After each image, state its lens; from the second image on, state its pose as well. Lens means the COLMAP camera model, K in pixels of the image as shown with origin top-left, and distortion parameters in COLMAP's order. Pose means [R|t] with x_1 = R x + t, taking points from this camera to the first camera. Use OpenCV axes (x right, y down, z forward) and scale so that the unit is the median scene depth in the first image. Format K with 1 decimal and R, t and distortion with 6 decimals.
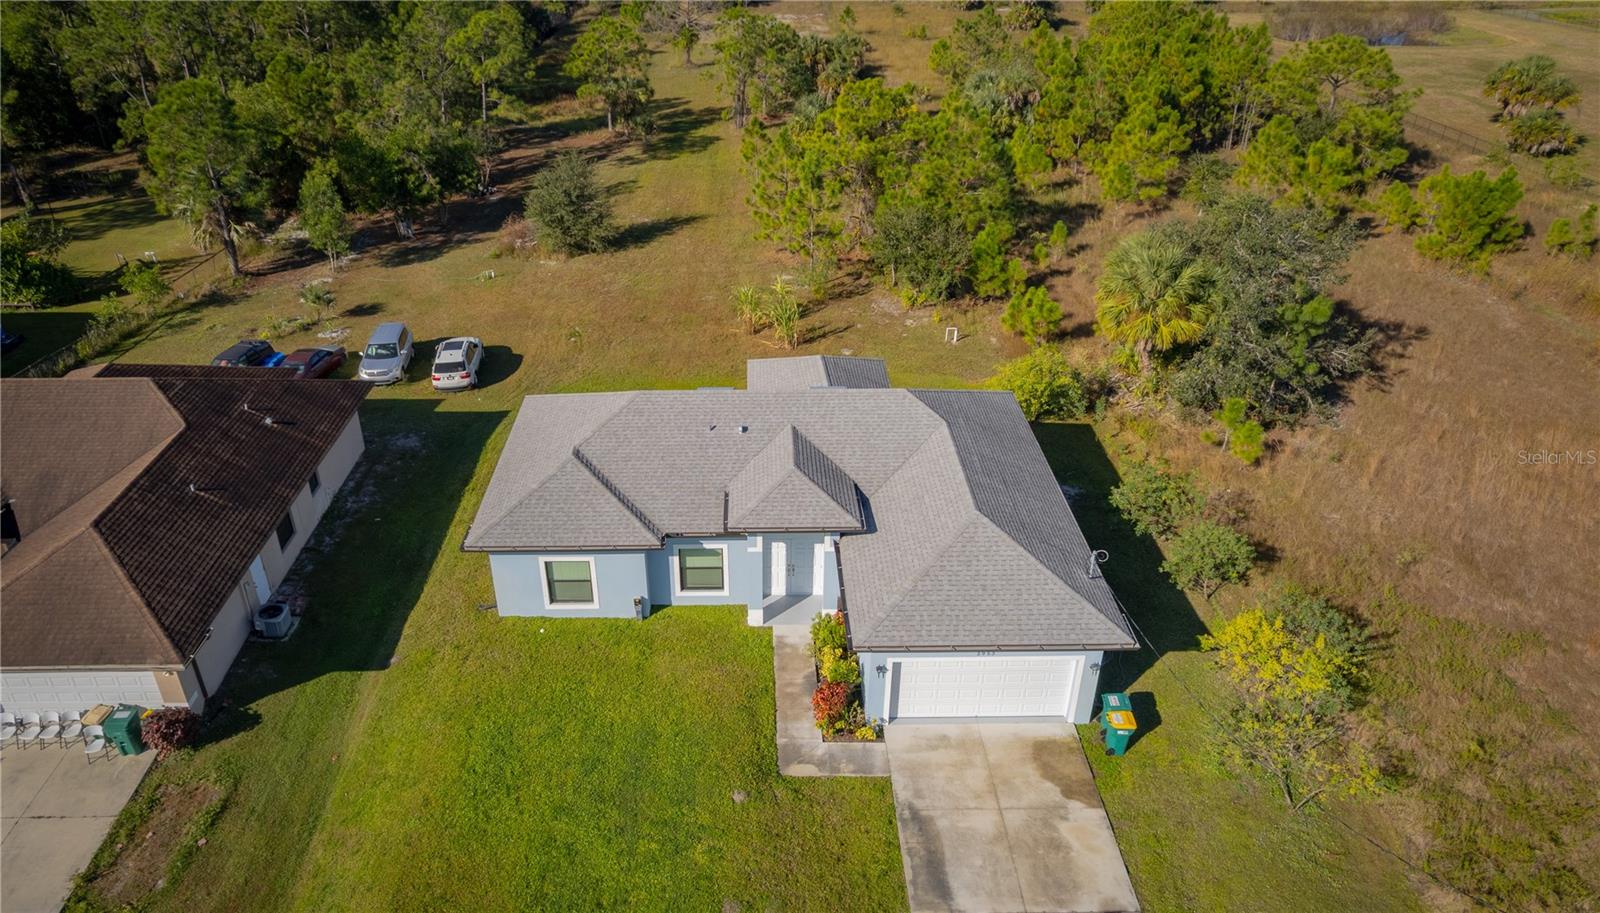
lens RADIAL K [[1107.4, 0, 752.2], [0, 1107.4, 472.2], [0, 0, 1]] dist [-0.071496, 0.058899]
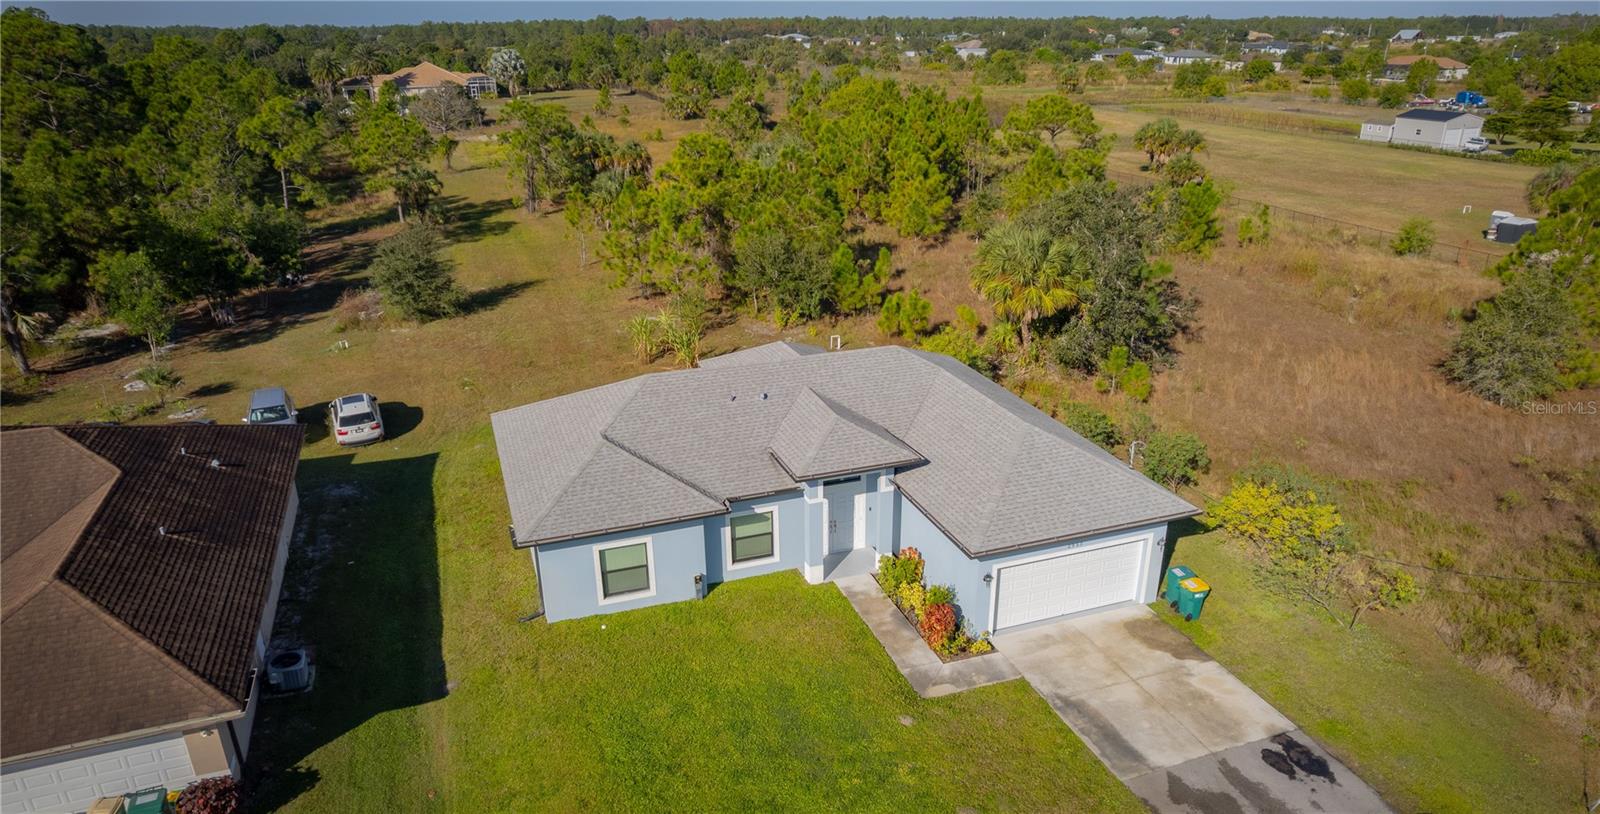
lens RADIAL K [[1027.9, 0, 808.3], [0, 1027.9, 450.1], [0, 0, 1]] dist [-0.060997, 0.041886]
pose [[0.940432, -0.130805, 0.313810, -0.212107], [0.166139, 0.982122, -0.088511, 0.077755], [-0.296623, 0.135374, 0.945351, 0.088273]]
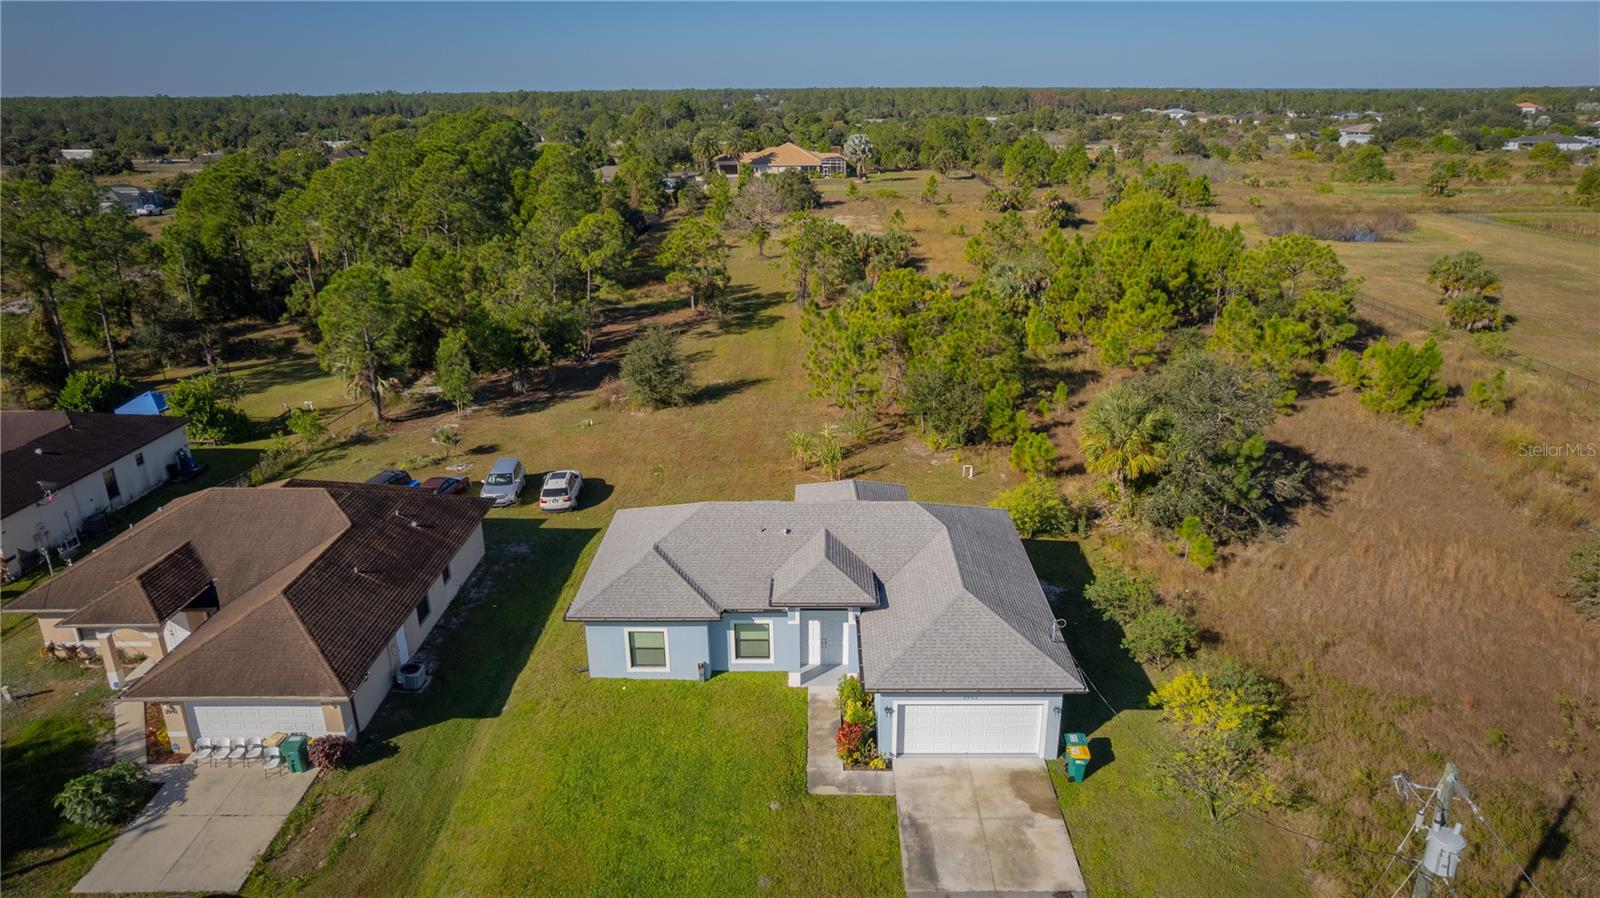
lens RADIAL K [[1033.5, 0, 805.4], [0, 1033.5, 442.6], [0, 0, 1]] dist [-0.072034, 0.064177]
pose [[0.999858, 0.006215, -0.015695, 0.024487], [-0.008885, 0.984299, -0.176288, 0.055312], [0.014353, 0.176402, 0.984214, -0.149334]]
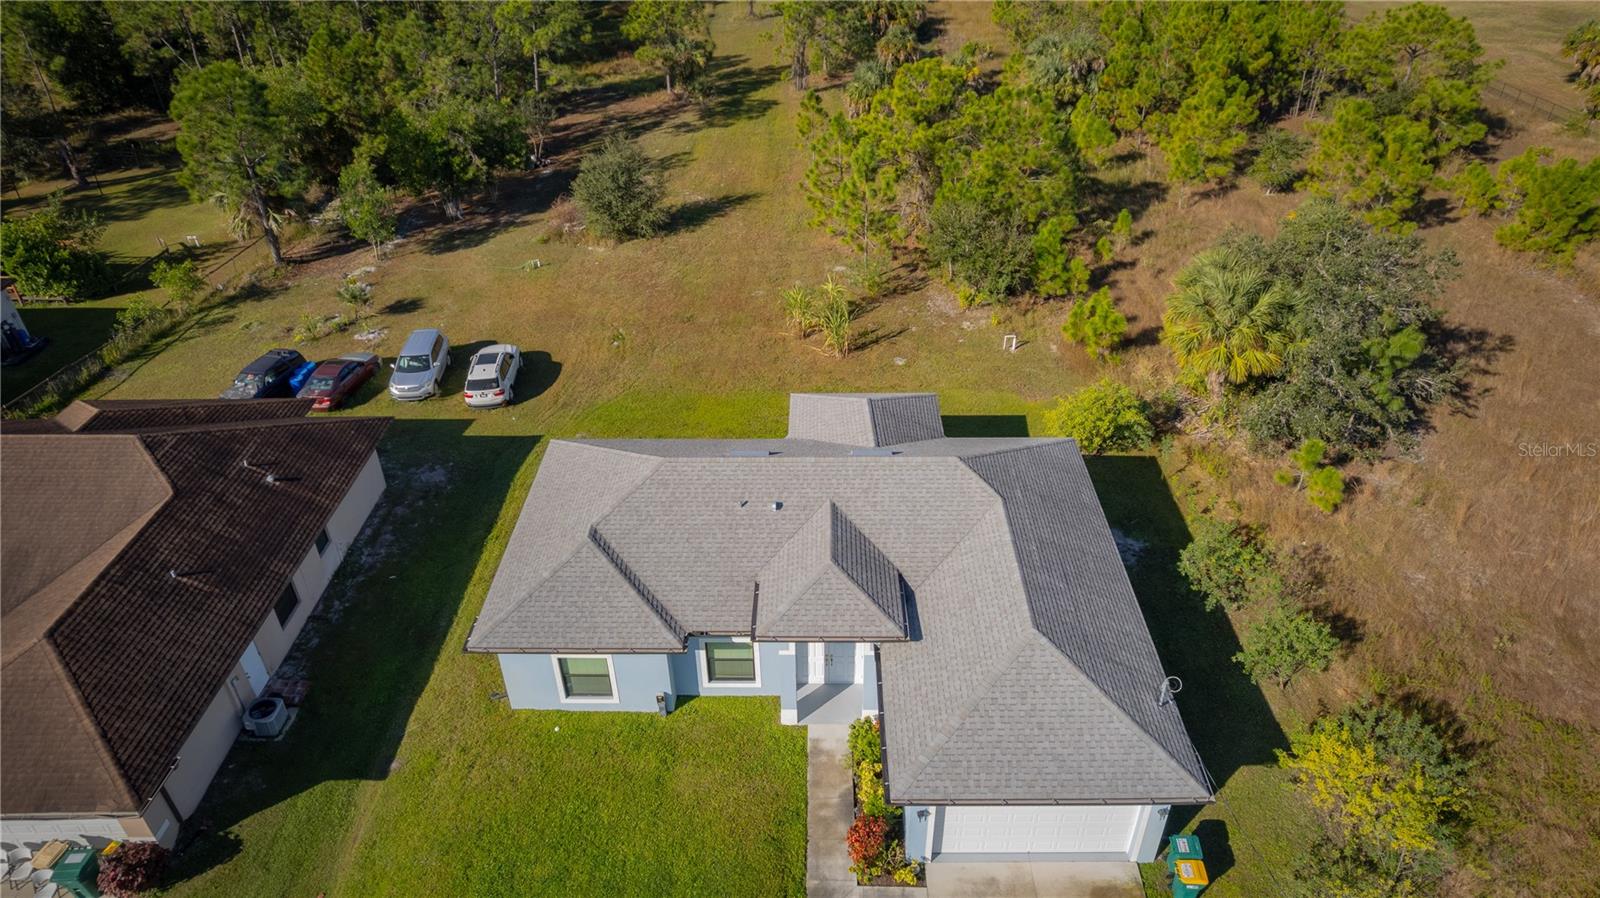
lens RADIAL K [[1033.5, 0, 808.3], [0, 1033.5, 443.3], [0, 0, 1]] dist [-0.072034, 0.064177]
pose [[0.999907, 0.004916, -0.012752, 0.021894], [-0.004127, 0.998119, 0.061166, -0.111891], [0.013029, -0.061108, 0.998046, 0.125127]]
